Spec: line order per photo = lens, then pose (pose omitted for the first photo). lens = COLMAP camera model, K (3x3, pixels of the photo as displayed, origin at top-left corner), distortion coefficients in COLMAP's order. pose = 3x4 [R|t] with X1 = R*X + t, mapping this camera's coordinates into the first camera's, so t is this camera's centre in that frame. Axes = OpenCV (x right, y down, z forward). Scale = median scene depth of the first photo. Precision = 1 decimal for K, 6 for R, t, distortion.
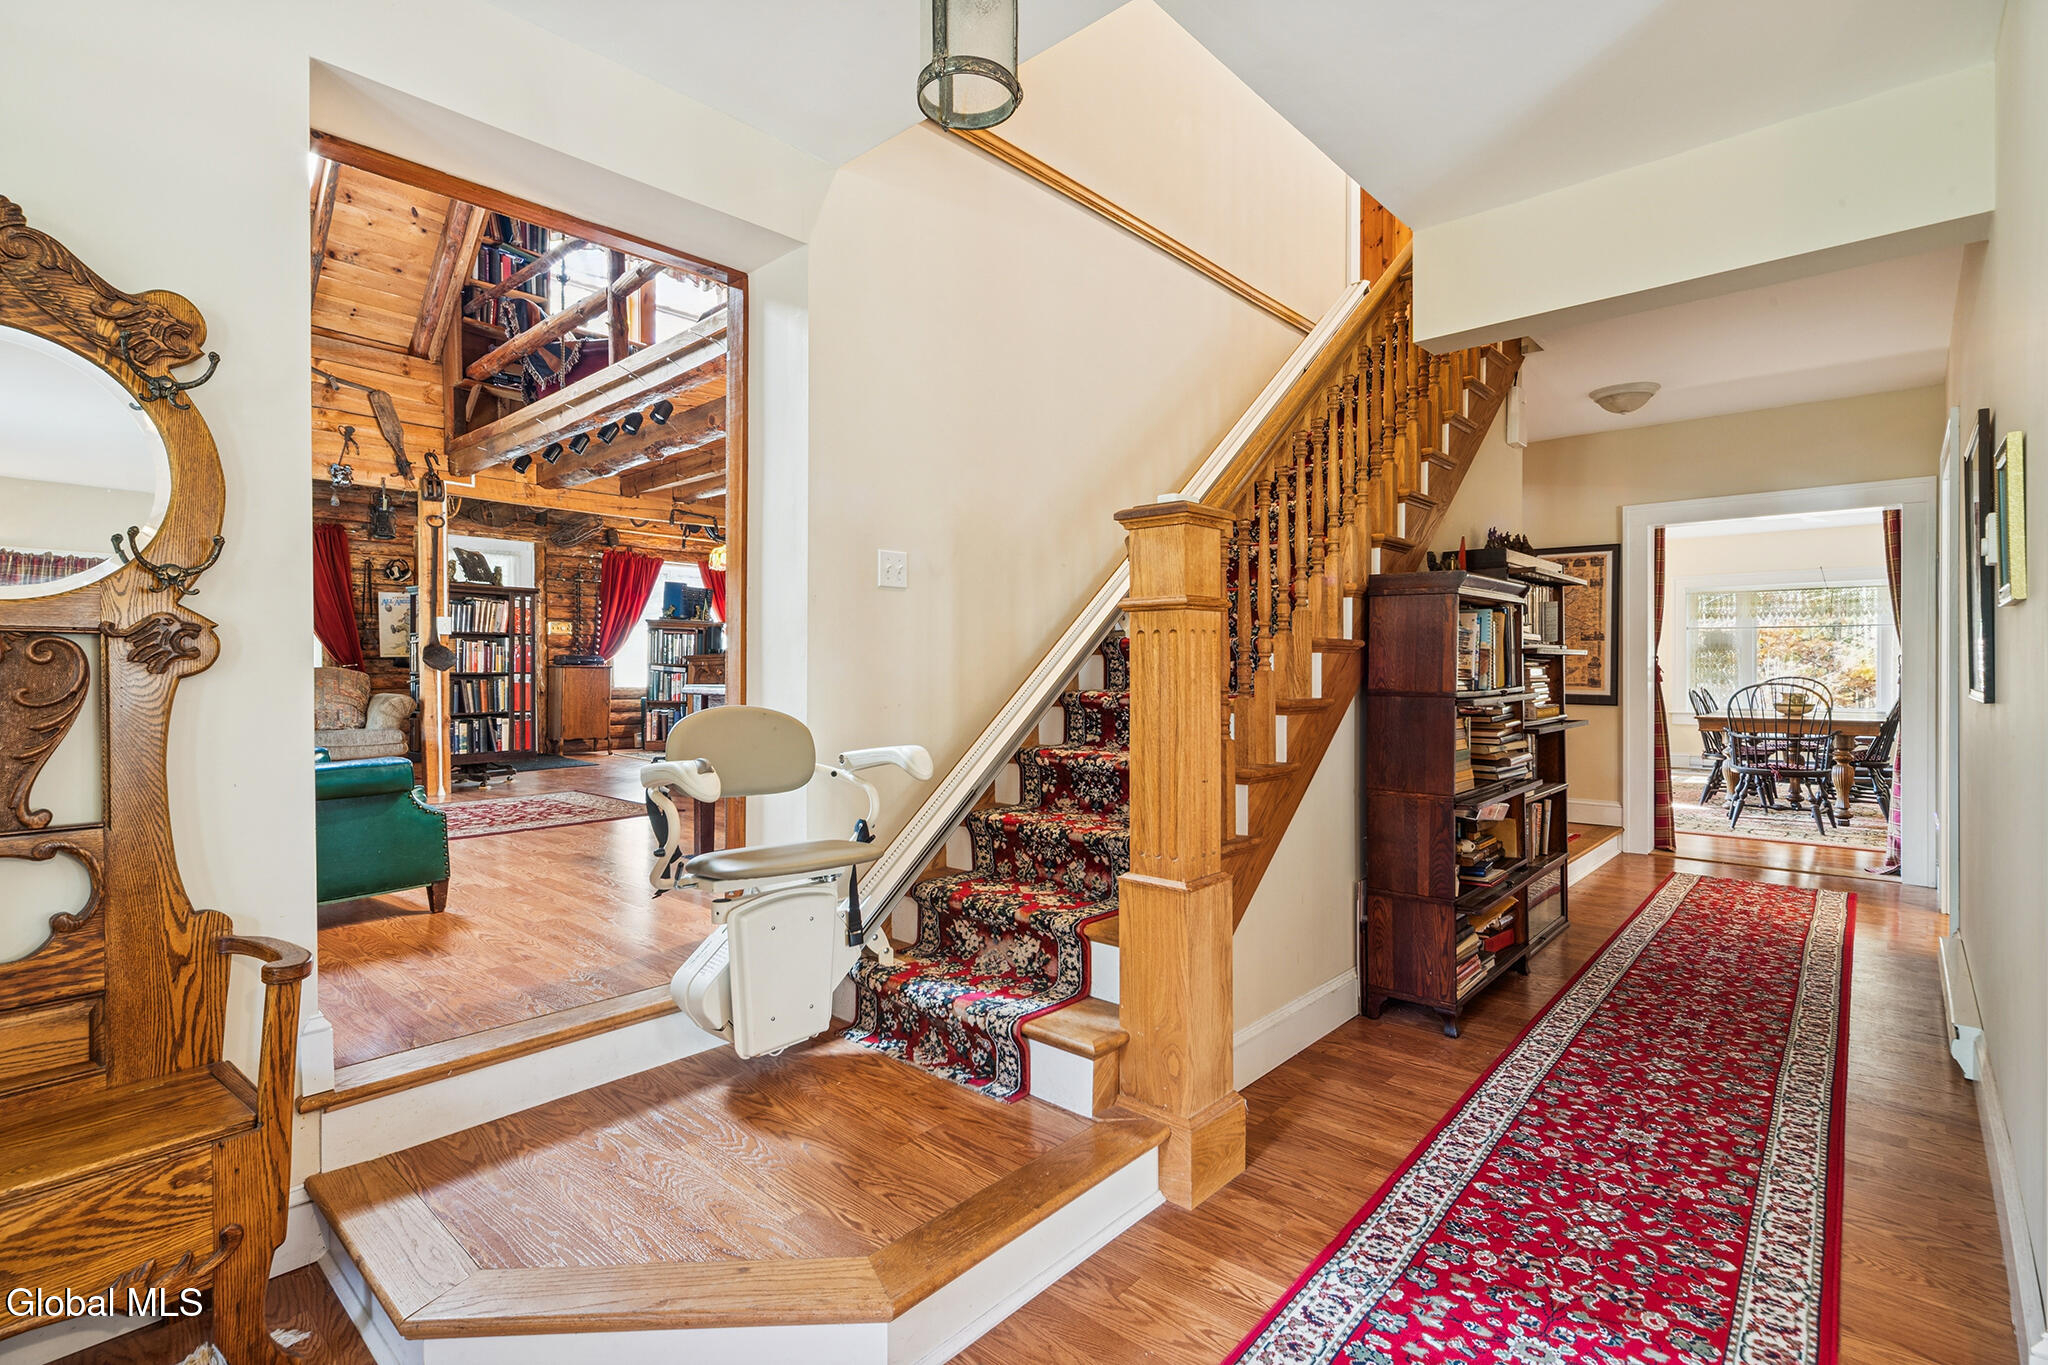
lens RADIAL K [[980.6, 0, 1031.1], [0, 980.6, 661.6], [0, 0, 1]] dist [0.016893, -0.000173]
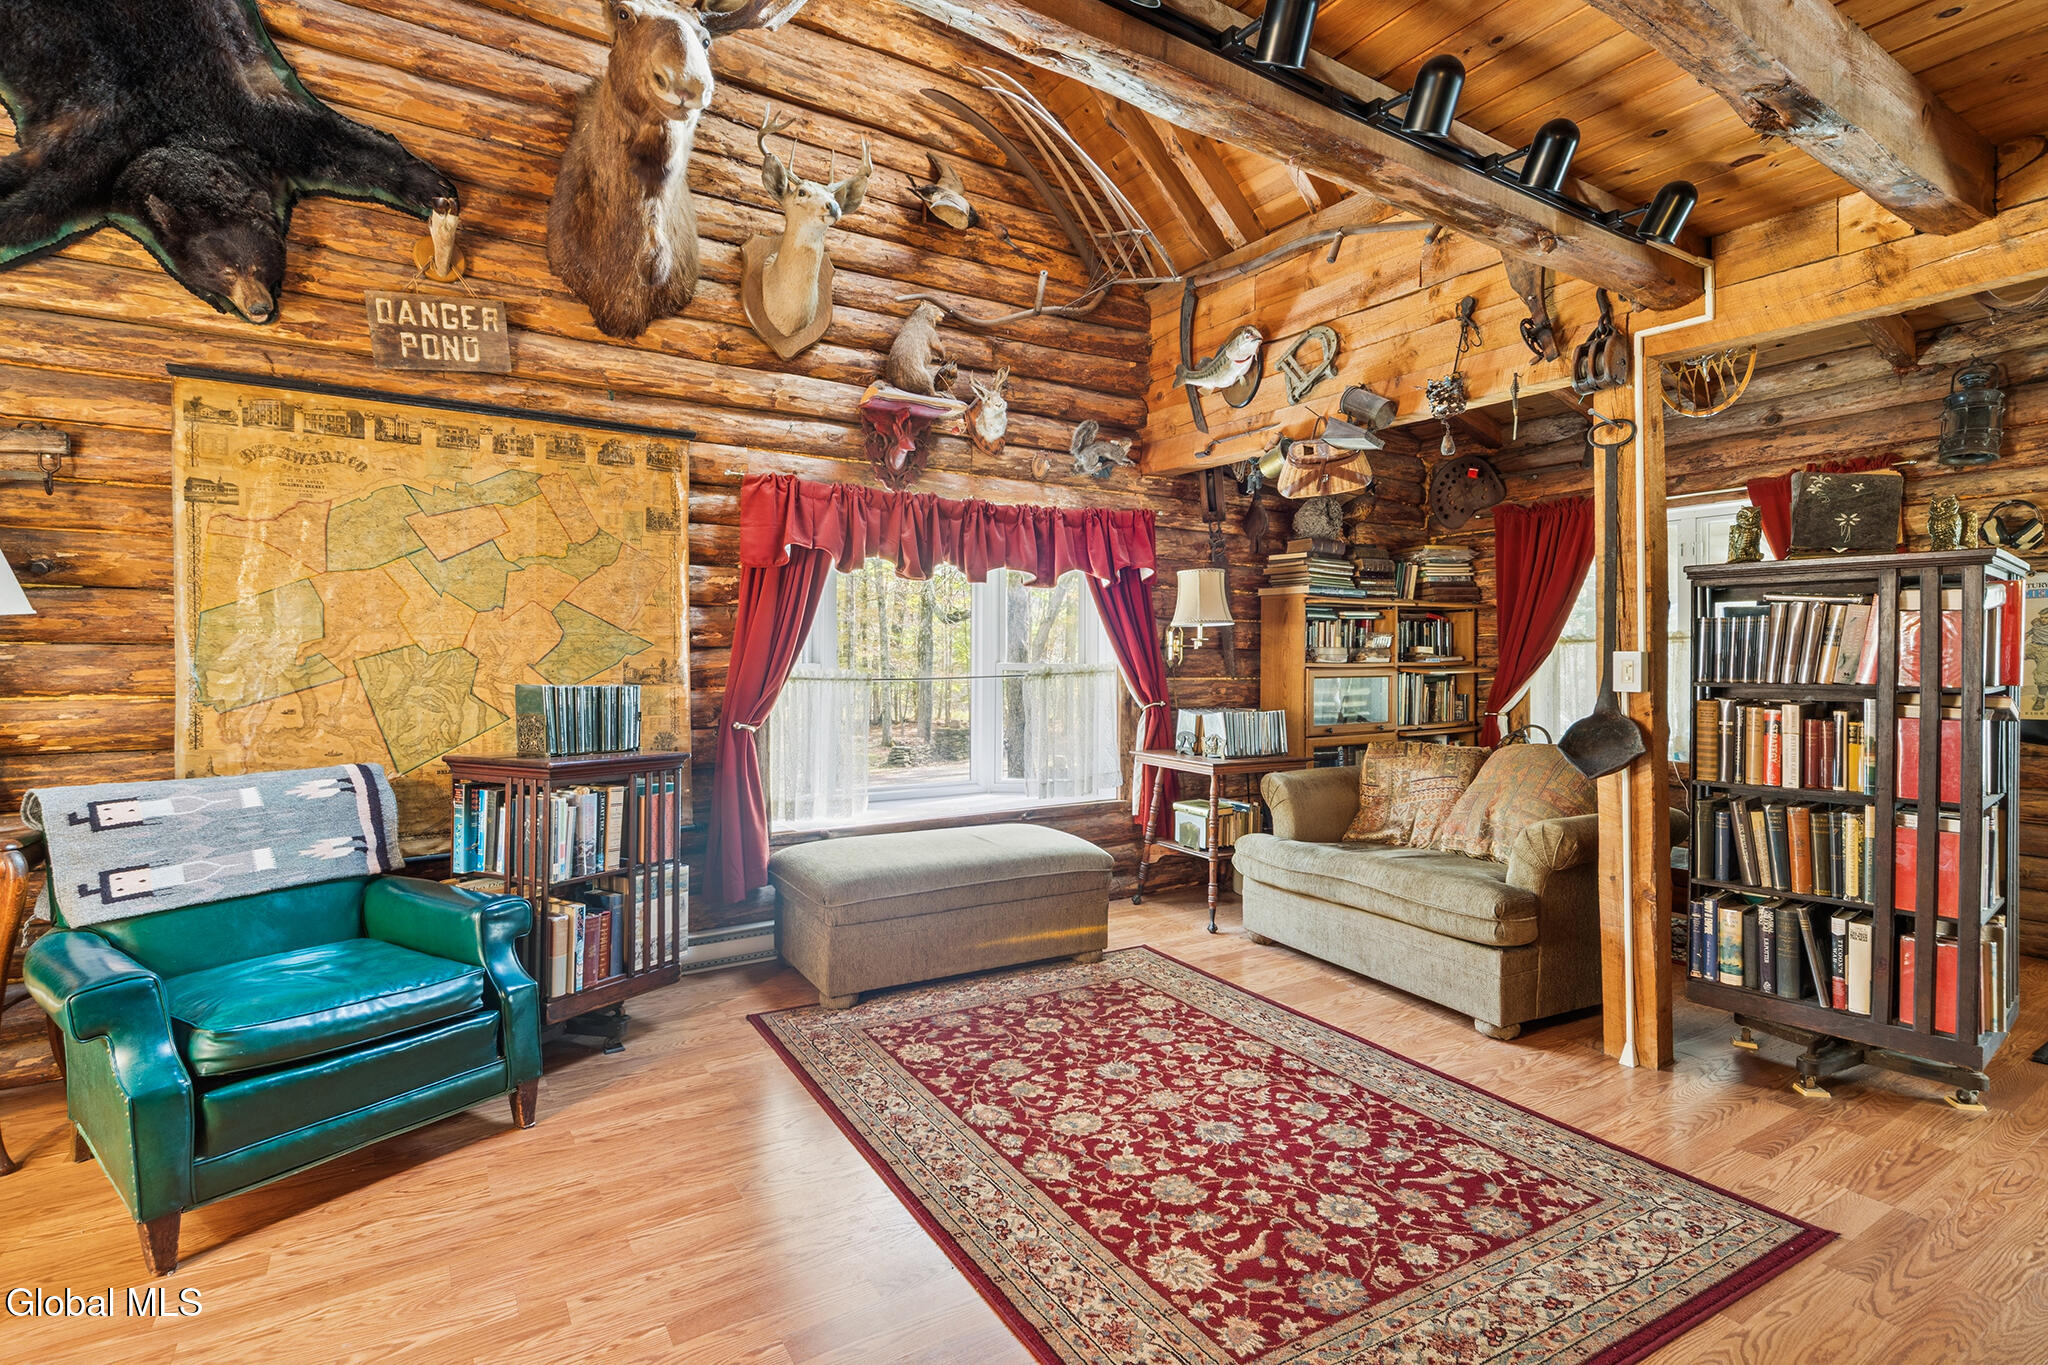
lens RADIAL K [[980.6, 0, 1031.1], [0, 980.6, 661.6], [0, 0, 1]] dist [0.016893, -0.000173]
pose [[-0.256272, 0.011379, -0.966538, -0.127745], [-0.000678, 0.999928, 0.011951, -0.051554], [0.966604, 0.003718, -0.256246, 0.968921]]
